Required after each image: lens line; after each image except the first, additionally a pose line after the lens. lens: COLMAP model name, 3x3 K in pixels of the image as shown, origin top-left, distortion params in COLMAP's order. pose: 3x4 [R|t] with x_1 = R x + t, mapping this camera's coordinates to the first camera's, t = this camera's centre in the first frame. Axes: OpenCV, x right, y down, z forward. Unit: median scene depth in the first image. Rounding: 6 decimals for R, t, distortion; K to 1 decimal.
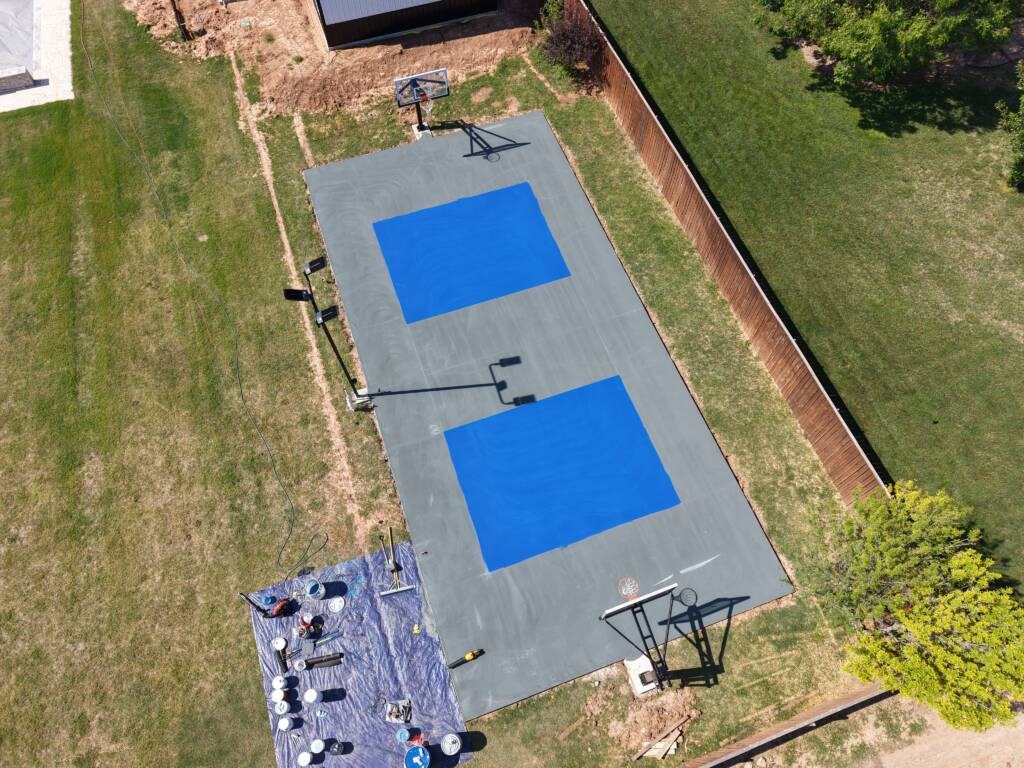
lens RADIAL K [[682.1, 0, 514.7], [0, 682.1, 379.9], [0, 0, 1]] dist [0.025688, -0.024669]
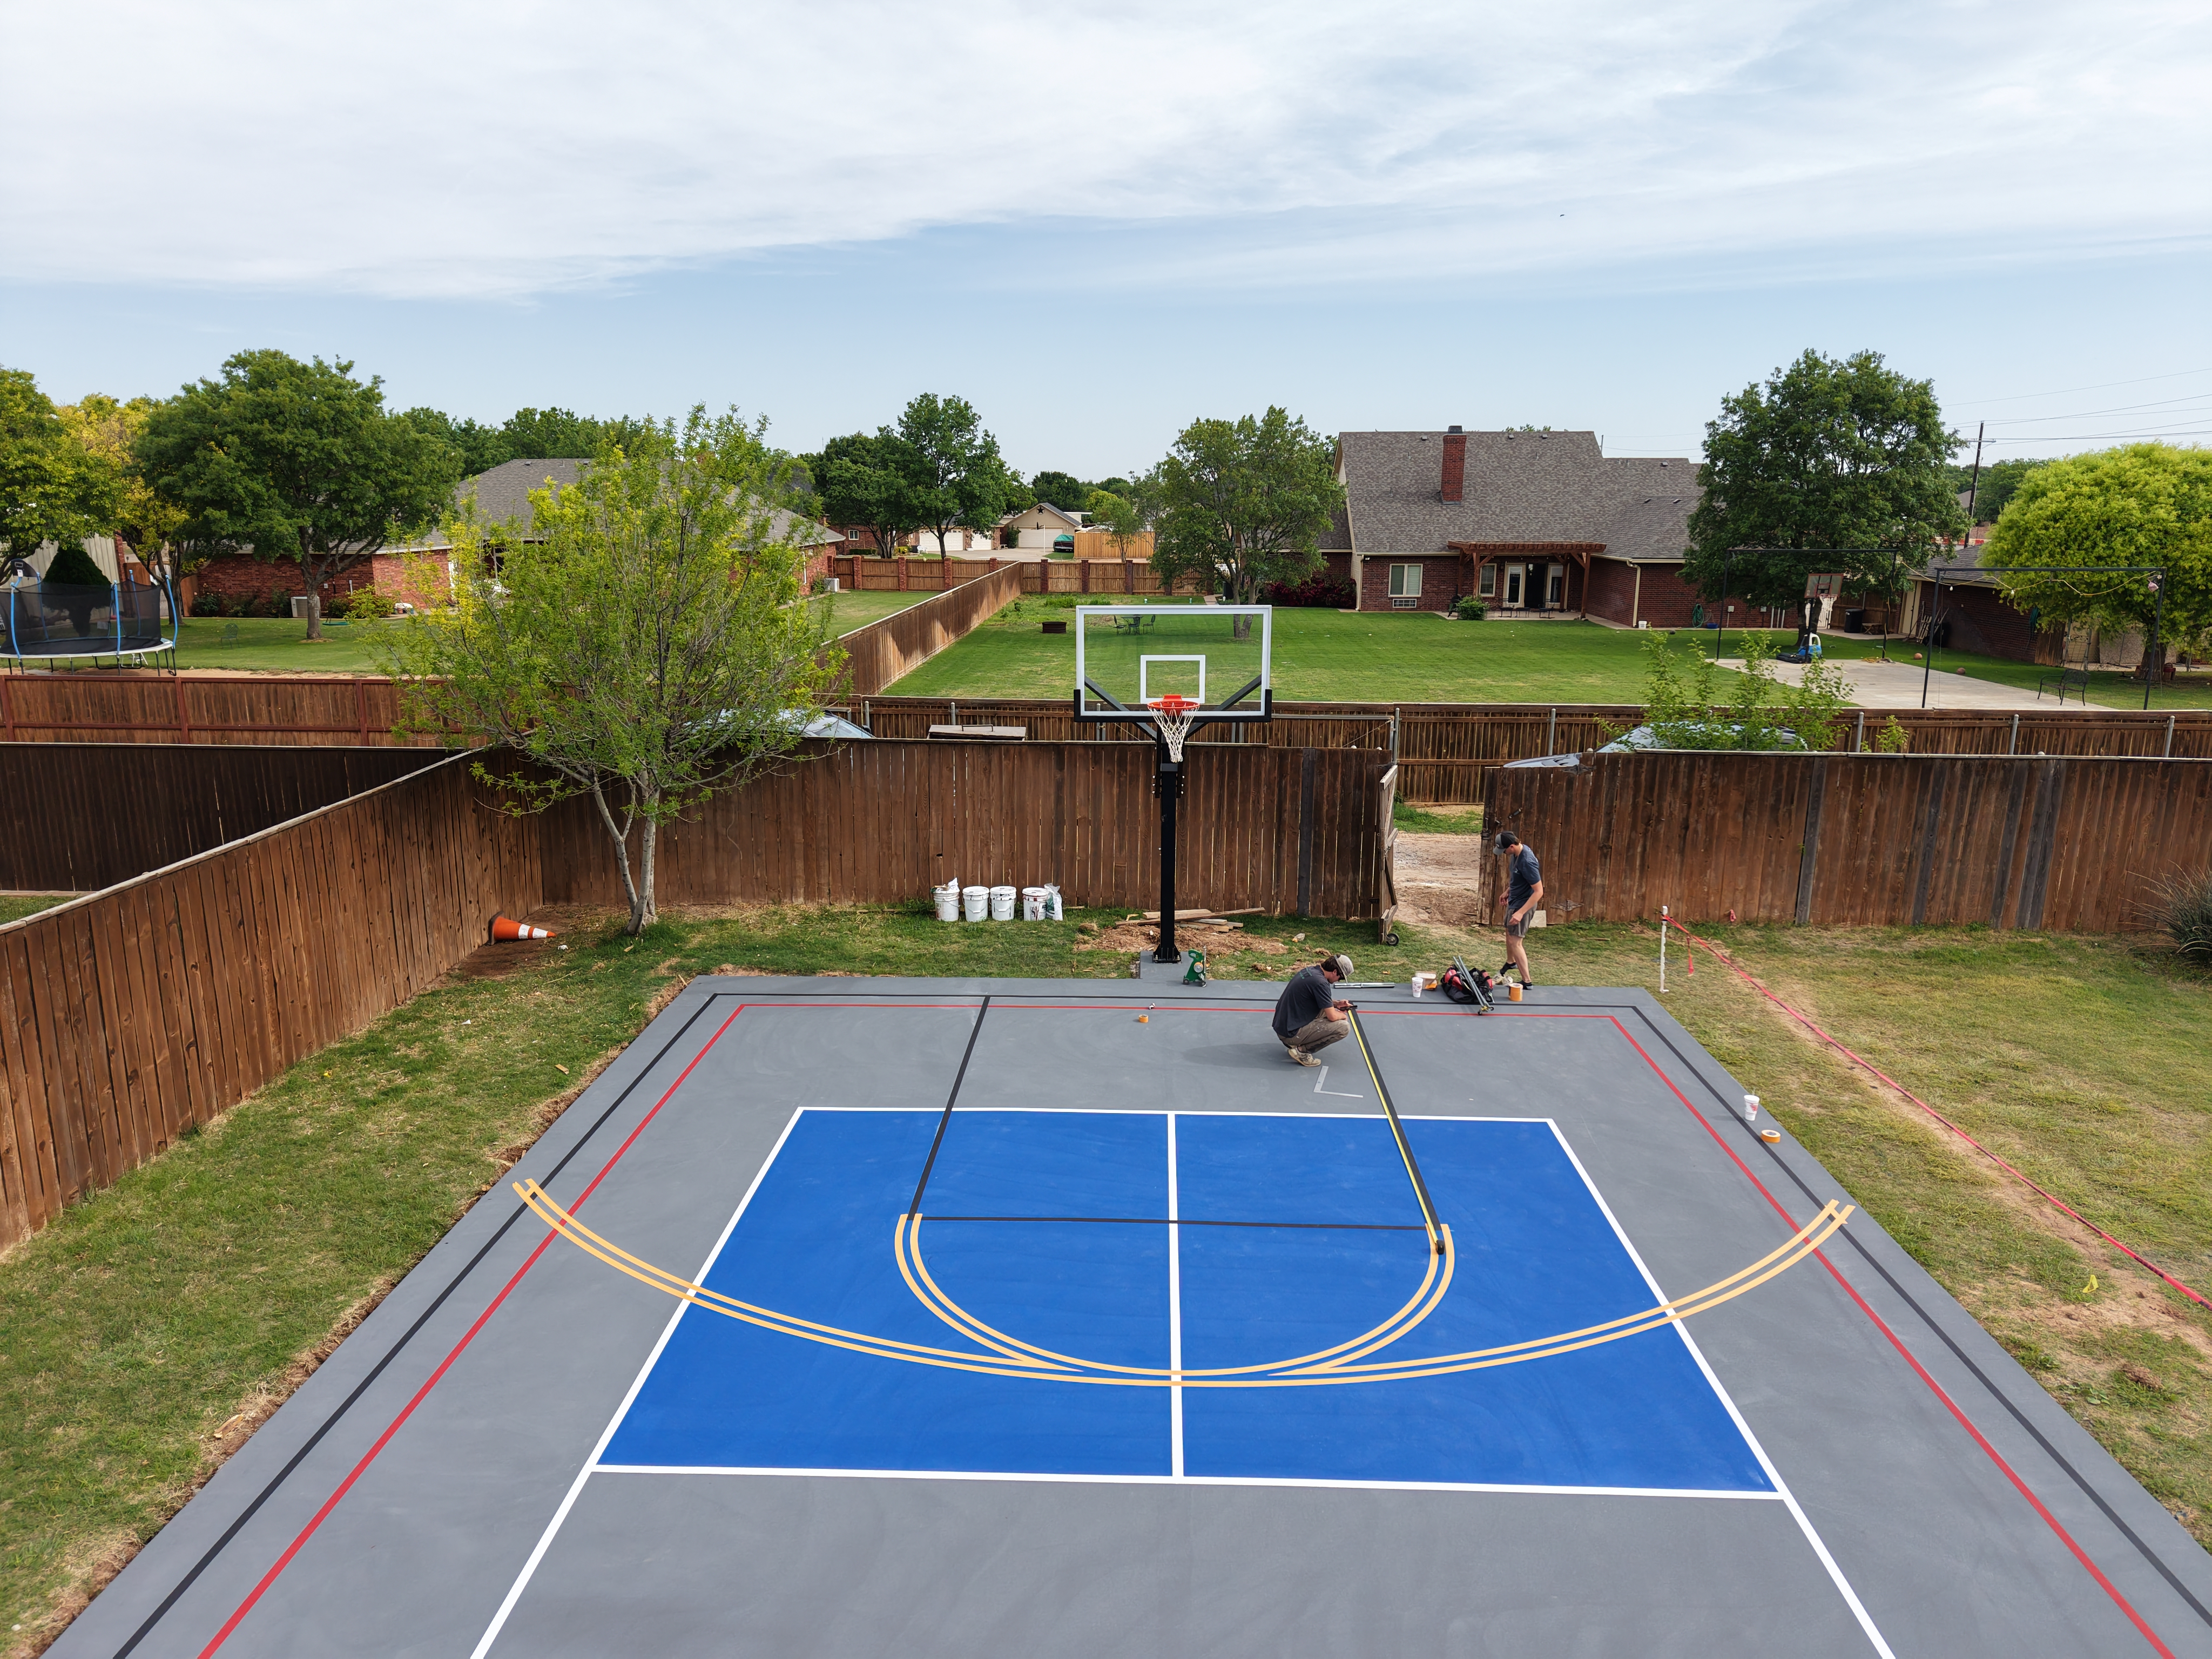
lens RADIAL K [[1473.4, 0, 1114.3], [0, 1473.4, 829.1], [0, 0, 1]] dist [0.025688, -0.024669]
pose [[-0.930850, -0.090443, 0.354031, -0.062206], [0.320311, 0.264274, 0.909703, -0.300828], [-0.175837, 0.960198, -0.217030, 0.870820]]
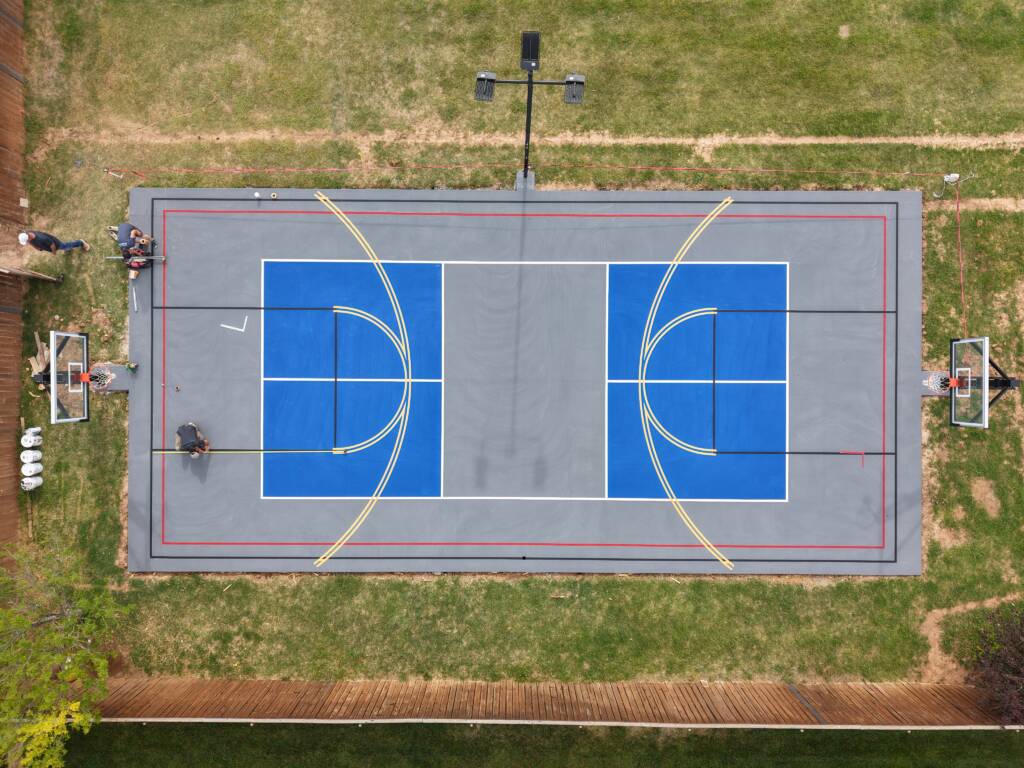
lens RADIAL K [[682.1, 0, 515.7], [0, 682.1, 382.0], [0, 0, 1]] dist [0.025688, -0.024669]
pose [[-0.342476, 0.939500, -0.007087, 0.004586], [-0.839296, -0.302541, 0.451719, -0.373011], [0.422246, 0.160651, 0.892132, 0.303892]]
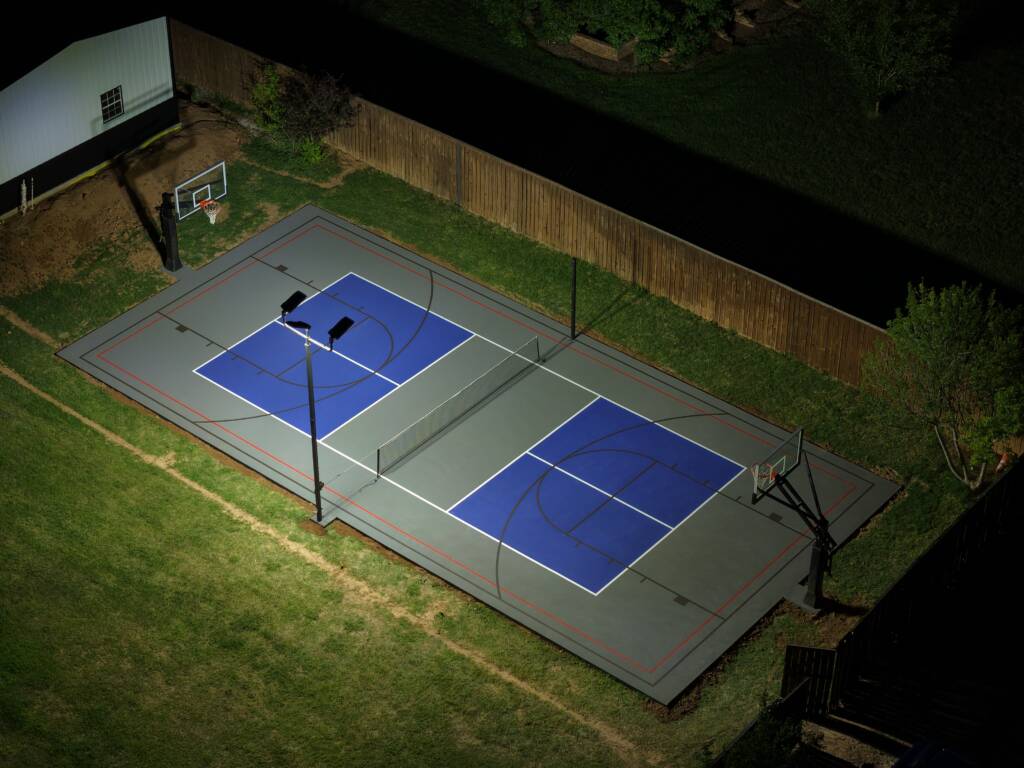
lens RADIAL K [[2133.9, 0, 502.5], [0, 2133.9, 380.1], [0, 0, 1]] dist [-0.186928, 0.000000]
pose [[0.863096, -0.304563, 0.402872, -0.886591], [0.450322, 0.825227, -0.340897, 0.730149], [-0.228636, 0.475649, 0.849402, -1.021354]]
